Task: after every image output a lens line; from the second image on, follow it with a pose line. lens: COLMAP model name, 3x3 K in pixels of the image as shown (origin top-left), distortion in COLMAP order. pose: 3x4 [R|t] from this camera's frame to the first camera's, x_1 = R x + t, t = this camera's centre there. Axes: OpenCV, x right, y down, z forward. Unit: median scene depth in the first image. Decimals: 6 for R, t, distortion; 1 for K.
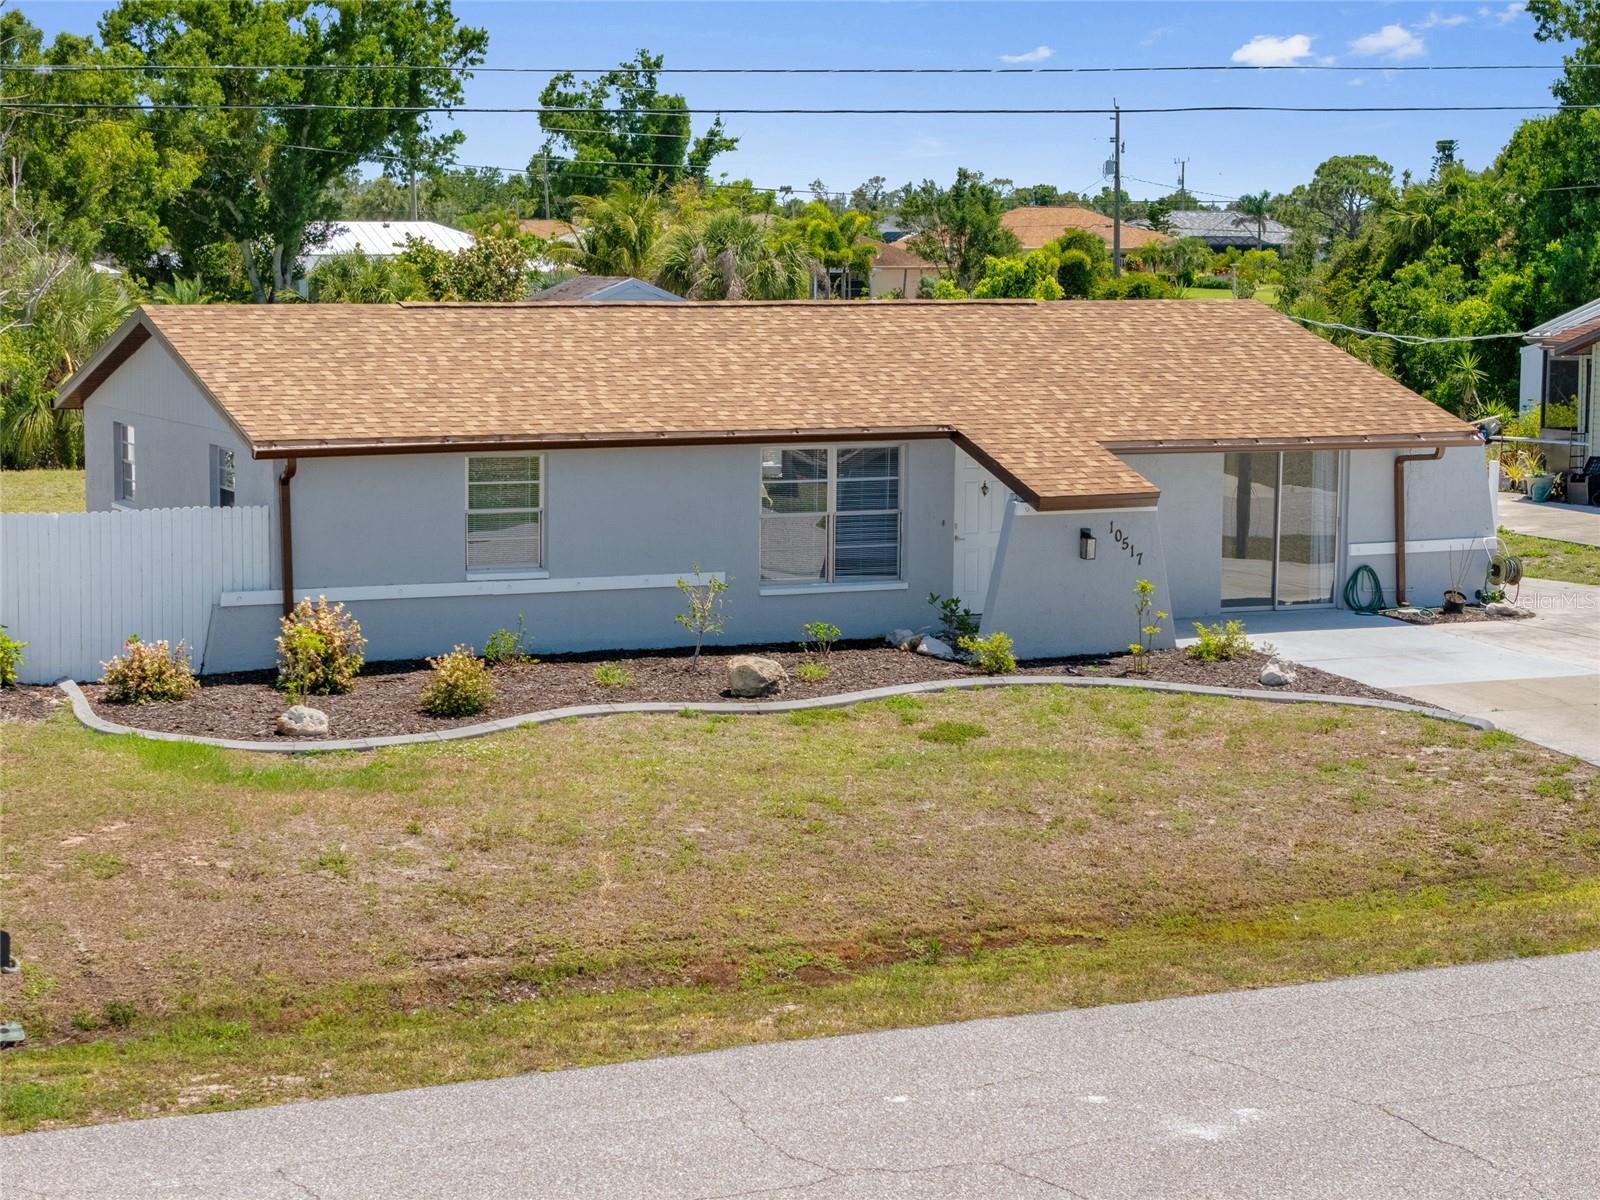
lens RADIAL K [[3340.4, 0, 800.0], [0, 3340.4, 600.0], [0, 0, 1]] dist [0.022743, -0.016896]
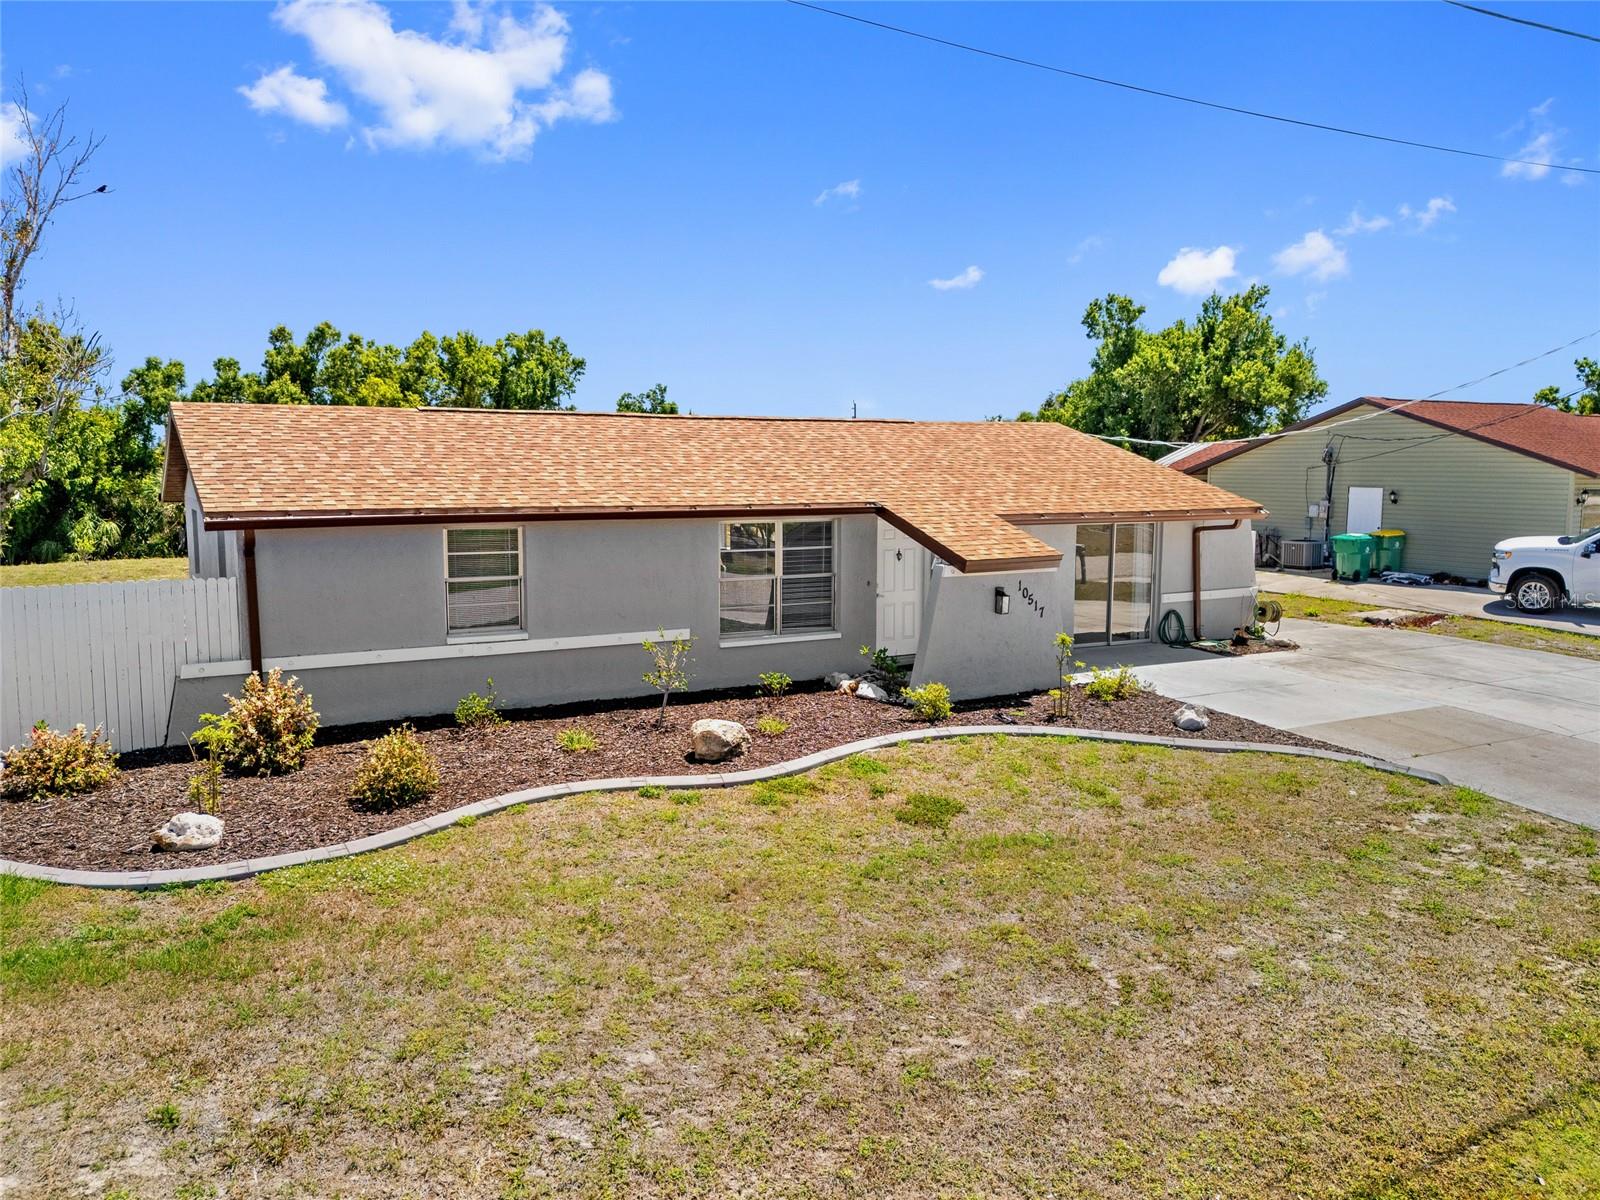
lens RADIAL K [[1209.3, 0, 800.0], [0, 1209.3, 600.0], [0, 0, 1]] dist [0.090491, -0.094595]
pose [[0.997909, -0.013581, 0.063186, -0.010425], [0.013688, 0.999906, -0.001262, -0.017178], [-0.063163, 0.002125, 0.998001, 0.574304]]
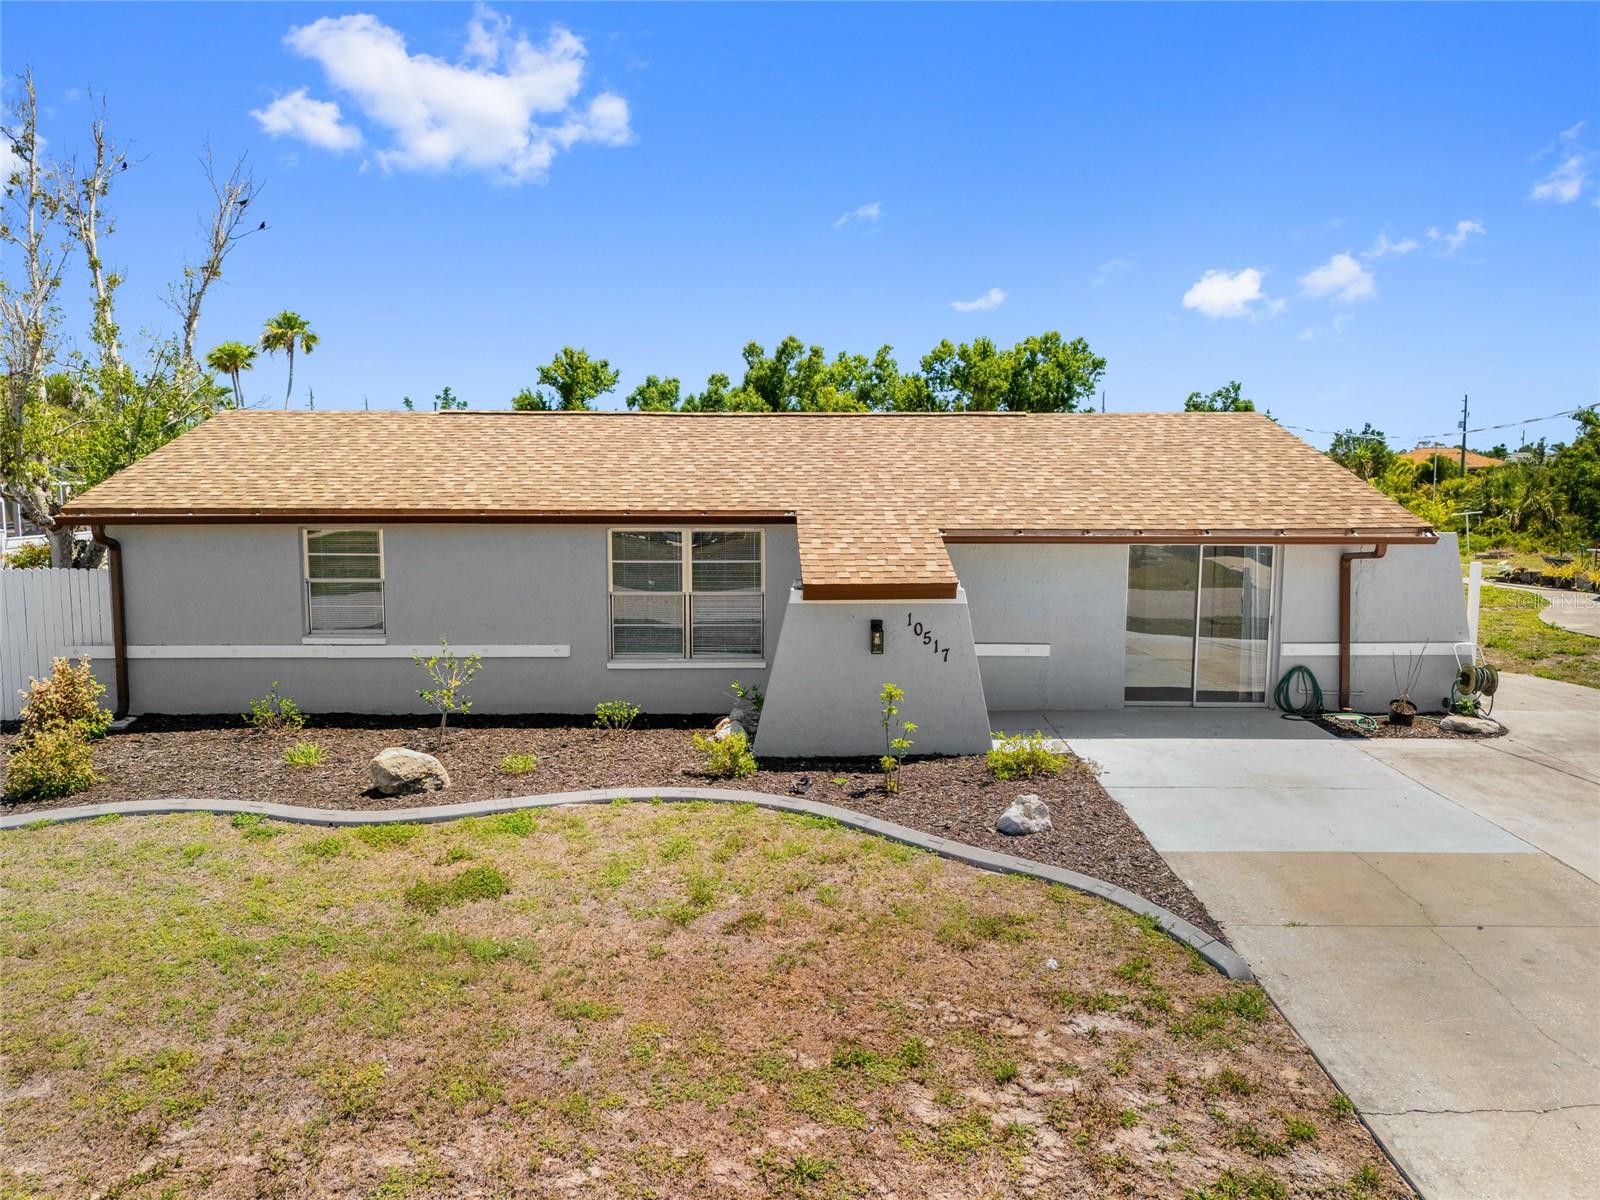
lens RADIAL K [[1209.3, 0, 800.0], [0, 1209.3, 600.0], [0, 0, 1]] dist [0.090491, -0.094595]
pose [[0.908895, 0.039212, -0.415176, 0.200790], [-0.042132, 0.999110, 0.002129, -0.026357], [0.414890, 0.015557, 0.909738, 0.676121]]
